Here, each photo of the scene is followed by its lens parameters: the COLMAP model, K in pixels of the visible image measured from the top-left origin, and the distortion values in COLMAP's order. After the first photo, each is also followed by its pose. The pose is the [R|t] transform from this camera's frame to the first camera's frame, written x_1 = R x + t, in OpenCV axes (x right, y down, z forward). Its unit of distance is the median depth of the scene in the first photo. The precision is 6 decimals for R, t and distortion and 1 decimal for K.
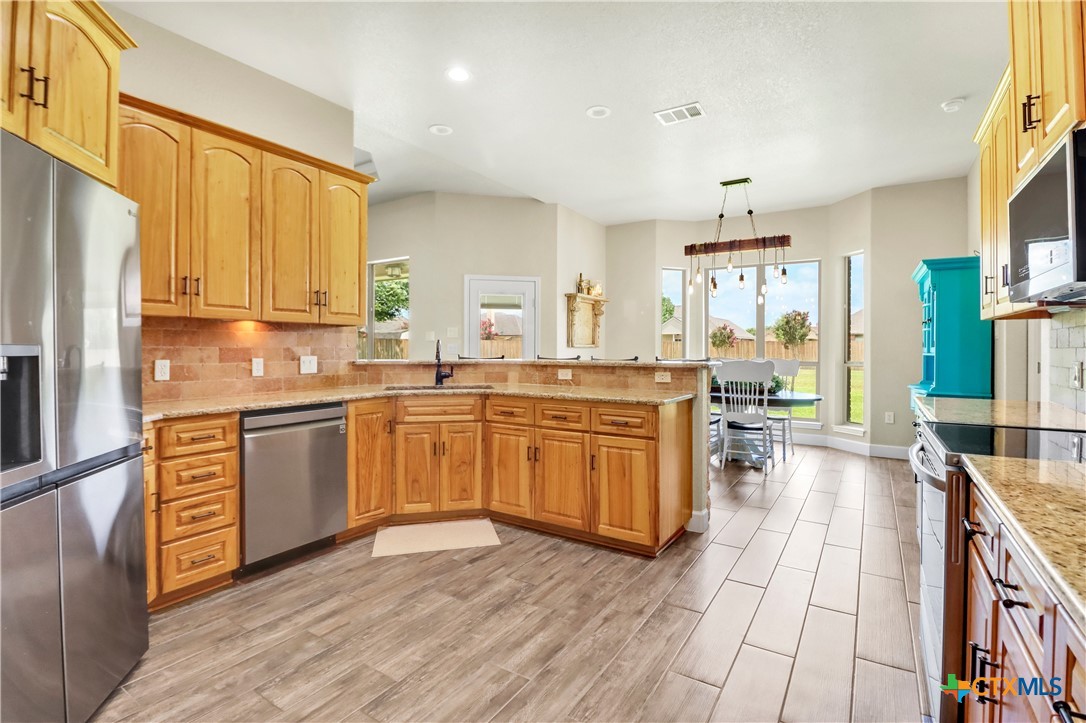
lens RADIAL K [[503.1, 0, 551.6], [0, 503.1, 348.3], [0, 0, 1]] dist [0.000138, -0.011272]
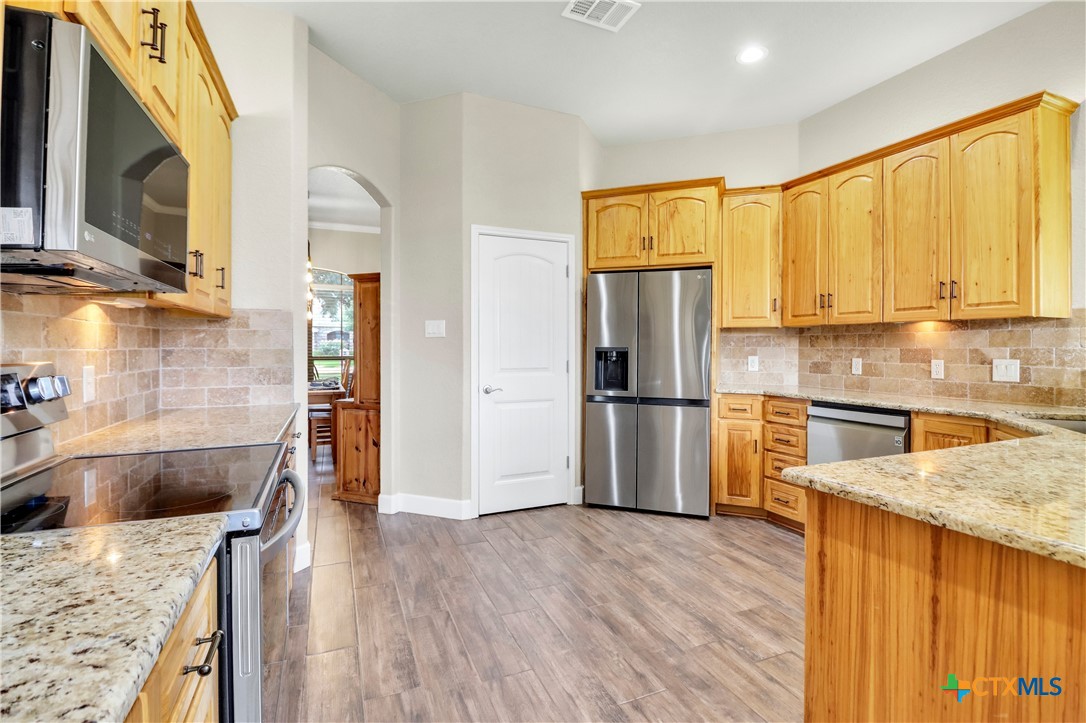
lens RADIAL K [[503.1, 0, 551.6], [0, 503.1, 348.3], [0, 0, 1]] dist [0.000138, -0.011272]
pose [[-0.561474, -0.000100, -0.827494, 0.689310], [-0.001688, 0.999998, 0.001024, -0.001771], [0.827493, 0.001972, -0.561473, 1.055007]]
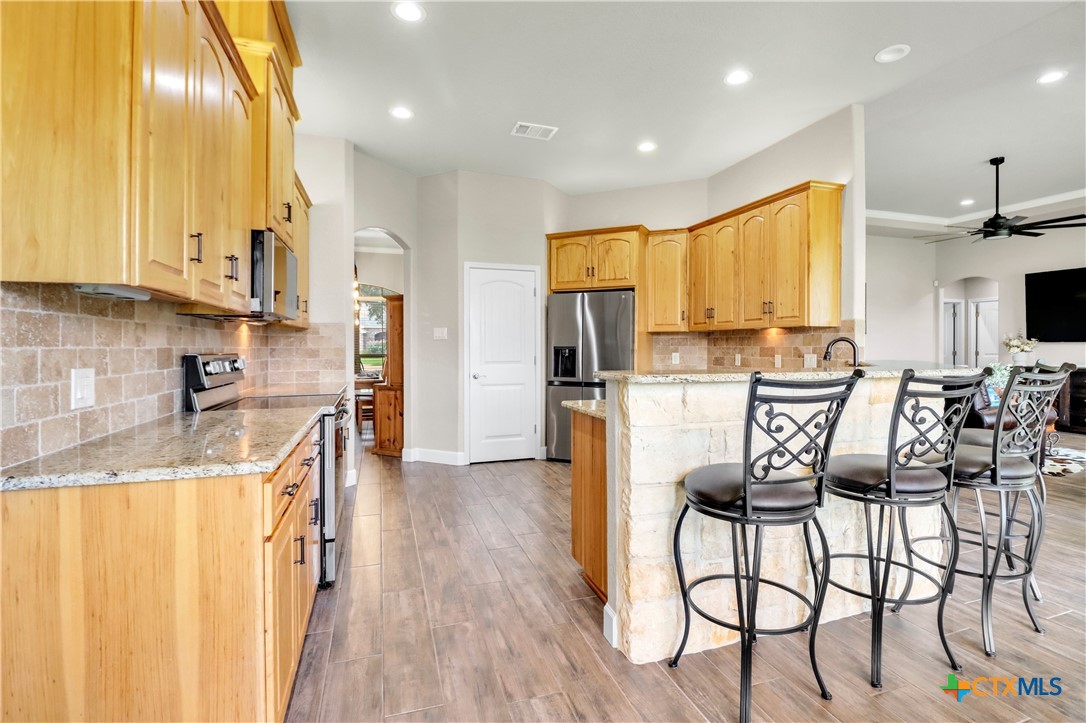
lens RADIAL K [[496.9, 0, 552.7], [0, 496.9, 349.2], [0, 0, 1]] dist [-0.000191, -0.000044]
pose [[-0.623323, 0.001973, -0.781962, 0.963837], [-0.000595, 0.999995, 0.002997, 0.001252], [0.781964, 0.002334, -0.623319, 1.547769]]
